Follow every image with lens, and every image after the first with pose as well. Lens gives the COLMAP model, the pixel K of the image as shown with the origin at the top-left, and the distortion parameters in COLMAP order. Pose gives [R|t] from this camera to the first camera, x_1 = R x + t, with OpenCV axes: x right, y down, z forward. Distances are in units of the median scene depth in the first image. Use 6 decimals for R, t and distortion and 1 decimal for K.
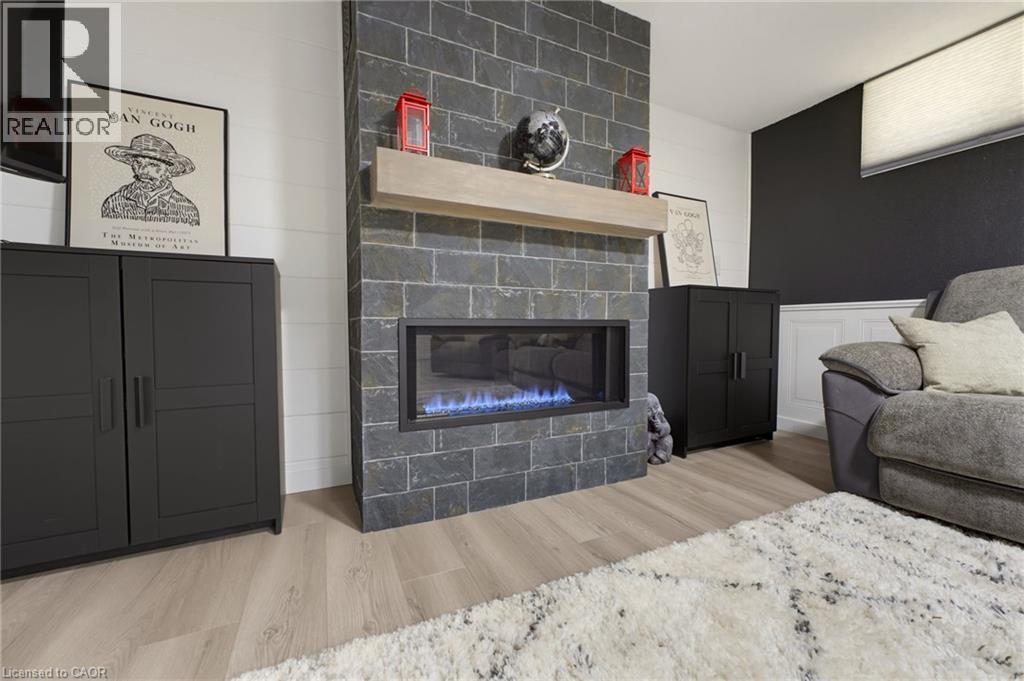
lens RADIAL K [[406.7, 0, 514.0], [0, 406.7, 338.3], [0, 0, 1]] dist [0.000314, -0.000194]
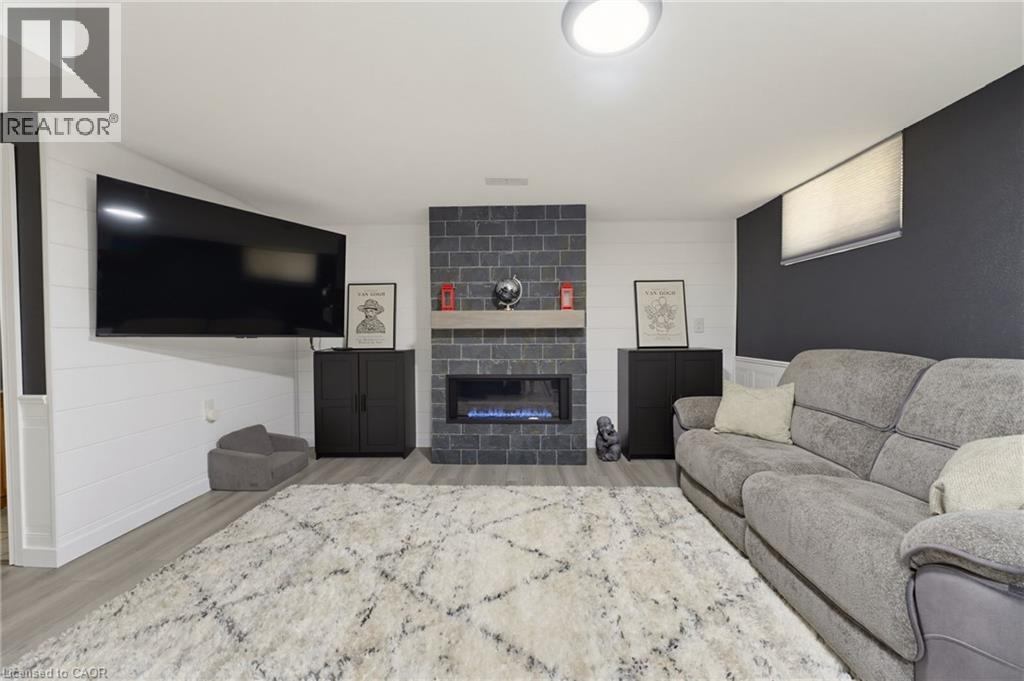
lens RADIAL K [[406.7, 0, 511.5], [0, 406.7, 337.4], [0, 0, 1]] dist [0.000314, -0.000194]
pose [[0.887869, 0.001673, -0.460094, 0.997739], [-0.008008, 0.999898, -0.011818, -0.211546], [0.460027, 0.014177, 0.887792, -0.806476]]
